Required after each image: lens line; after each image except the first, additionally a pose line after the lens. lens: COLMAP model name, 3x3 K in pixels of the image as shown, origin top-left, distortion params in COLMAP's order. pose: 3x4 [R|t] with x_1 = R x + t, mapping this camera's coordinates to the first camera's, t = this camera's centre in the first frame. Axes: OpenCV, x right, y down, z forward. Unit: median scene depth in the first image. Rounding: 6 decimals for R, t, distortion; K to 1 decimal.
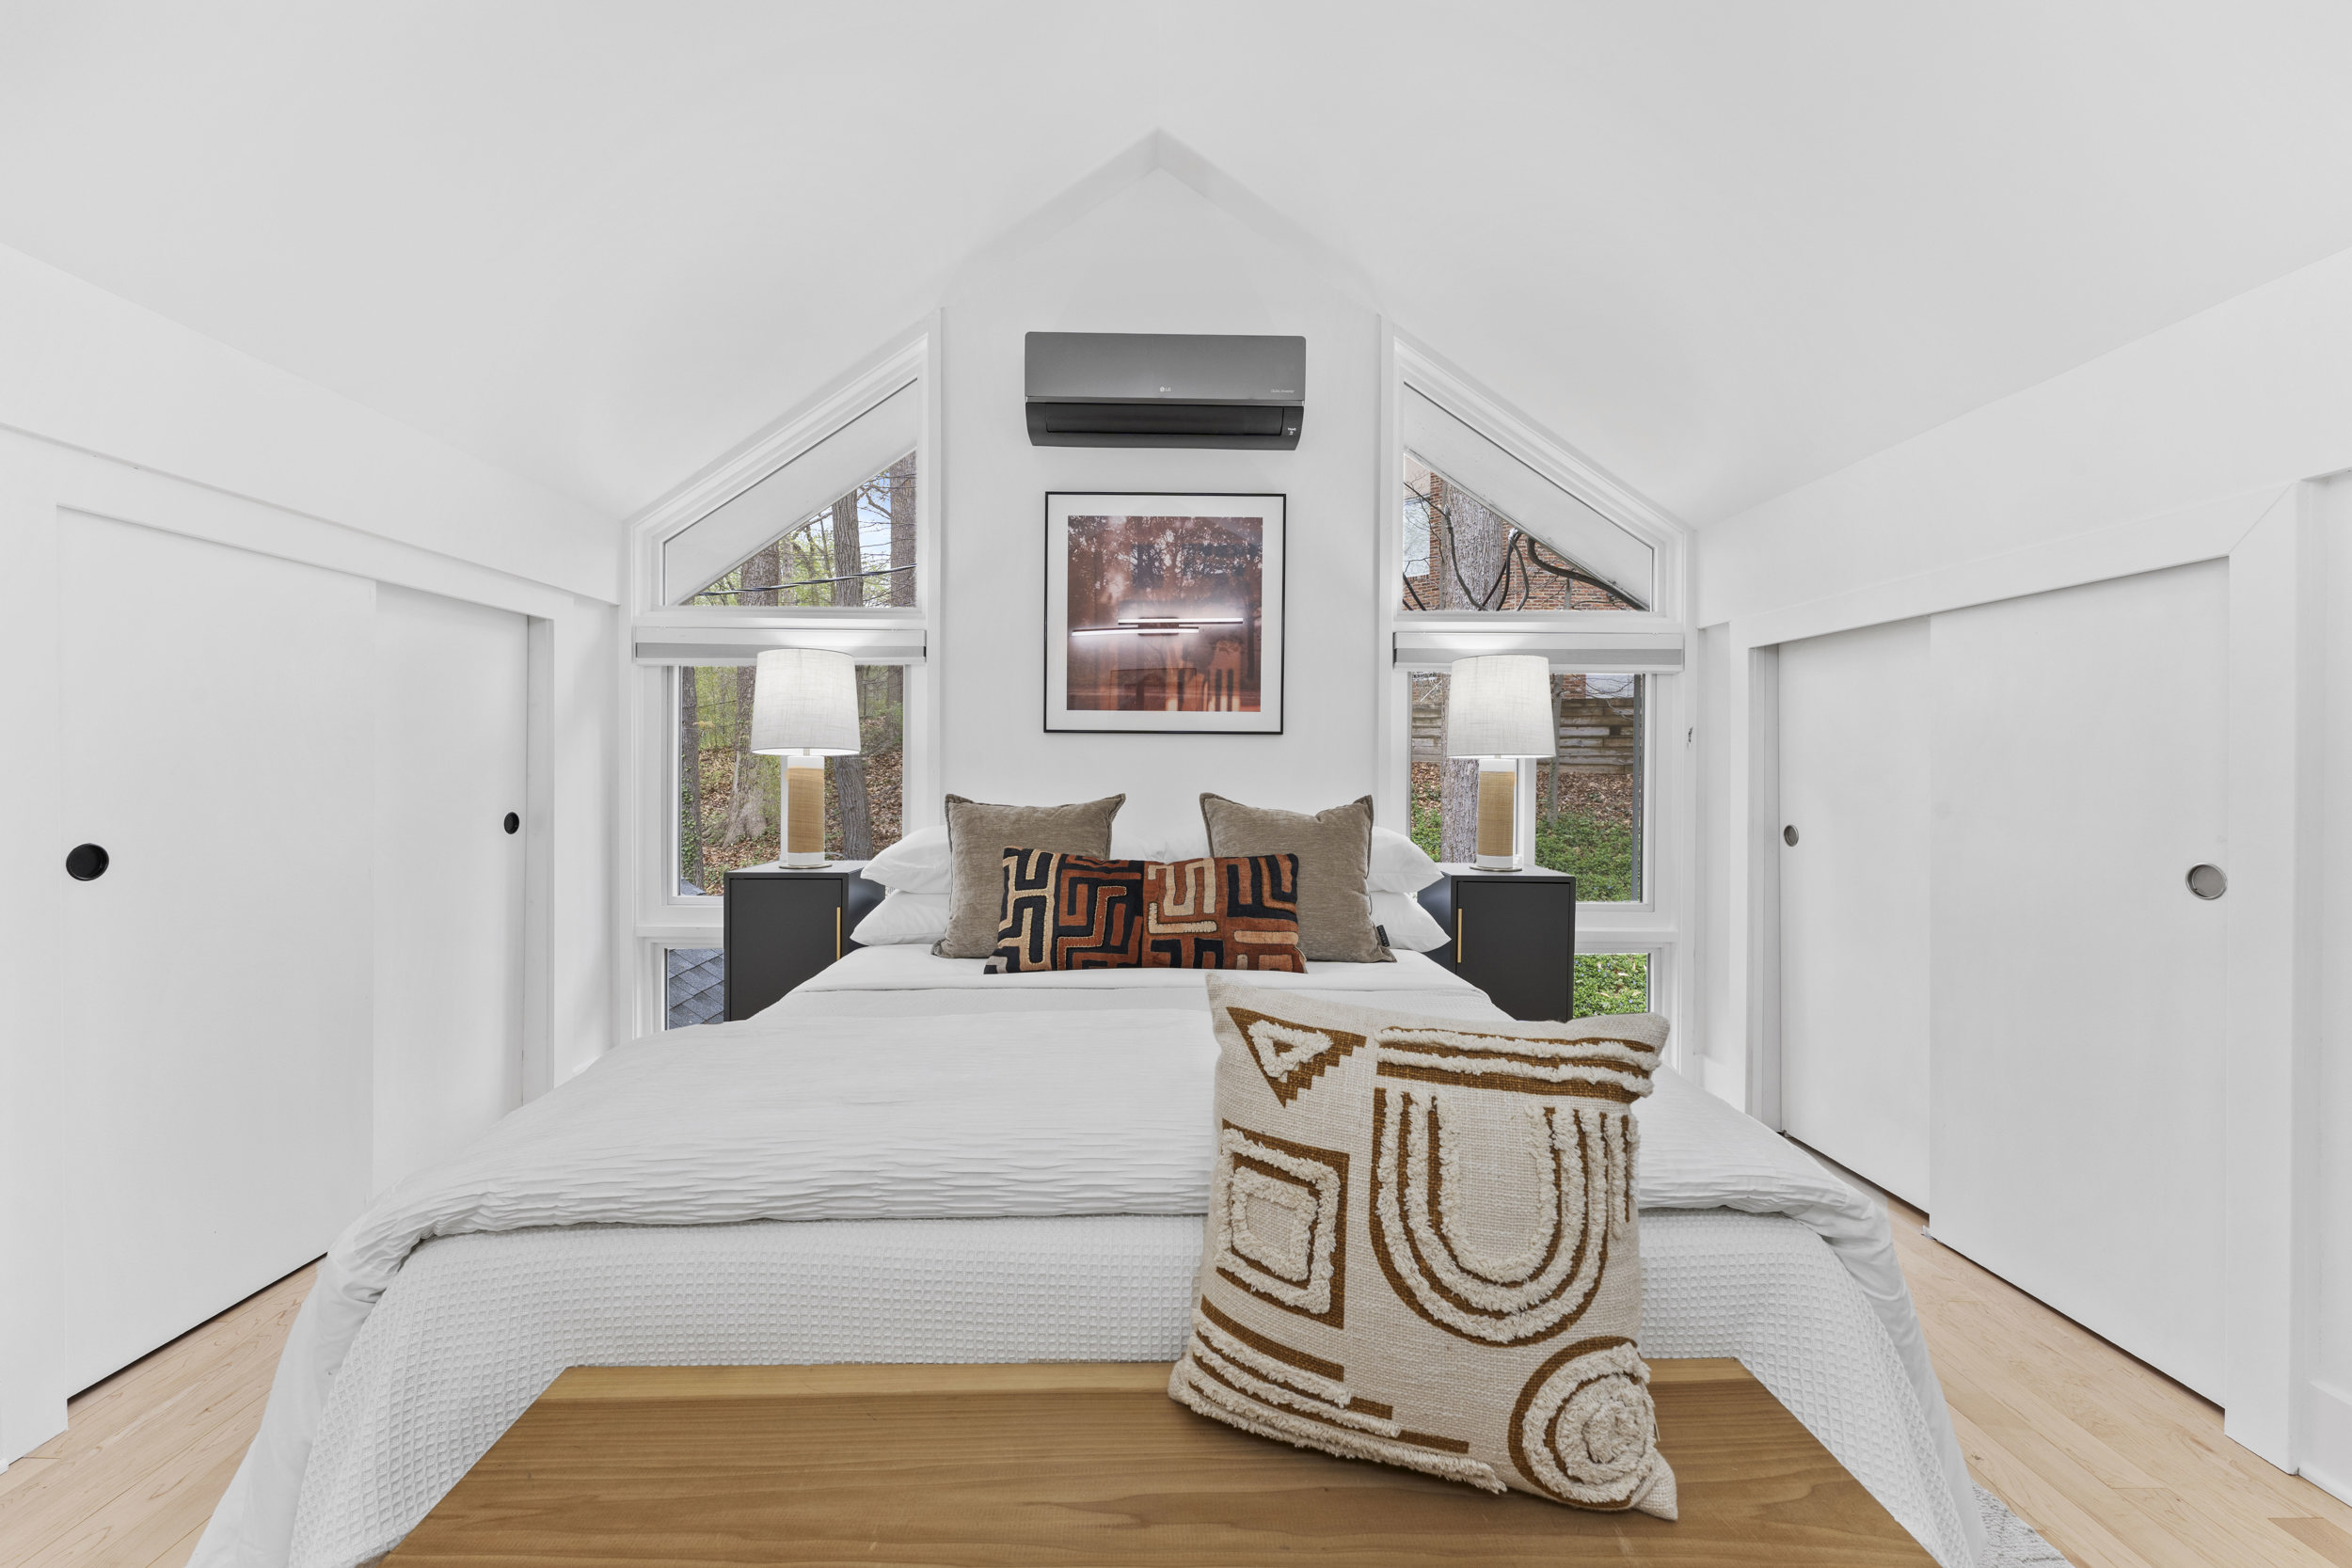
lens RADIAL K [[947.7, 0, 1167.8], [0, 947.7, 777.2], [0, 0, 1]] dist [0.003784, -0.000610]
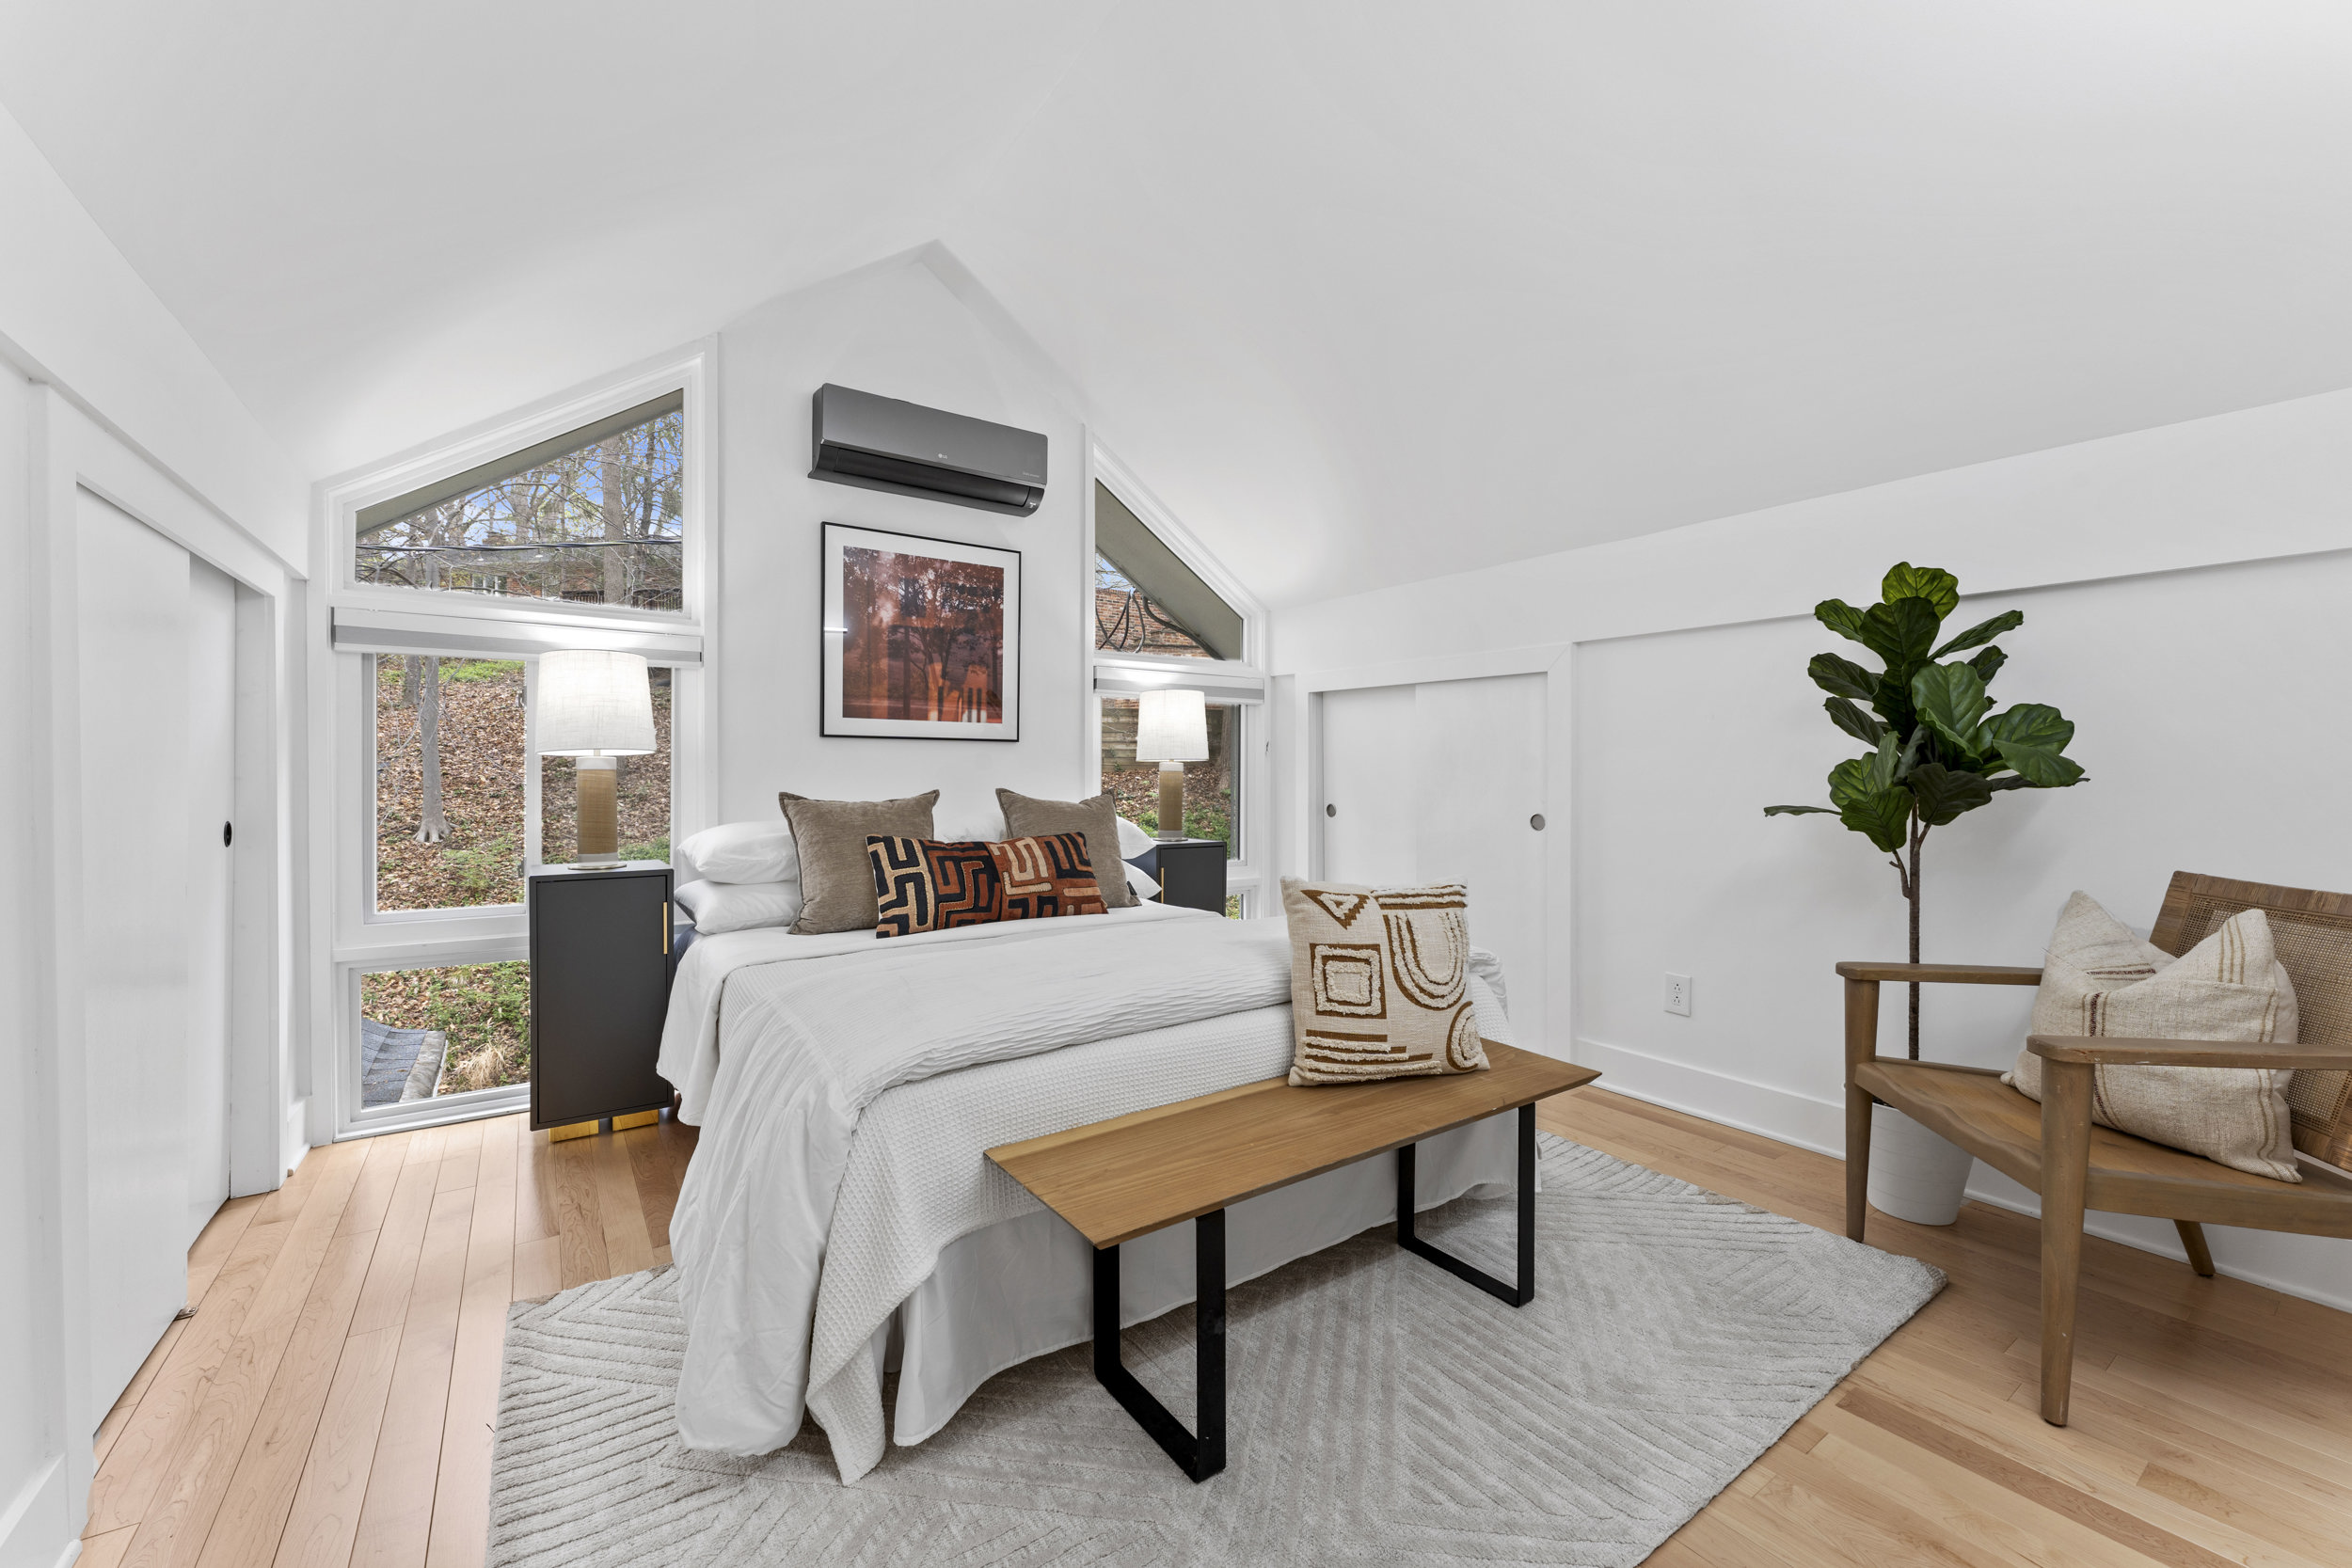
lens RADIAL K [[947.7, 0, 1183.2], [0, 947.7, 777.8], [0, 0, 1]] dist [0.003784, -0.000610]
pose [[0.820740, -0.005638, 0.571274, -0.533668], [0.004902, 0.999984, 0.002825, 0.000096], [-0.571281, 0.000482, 0.820755, -0.204240]]
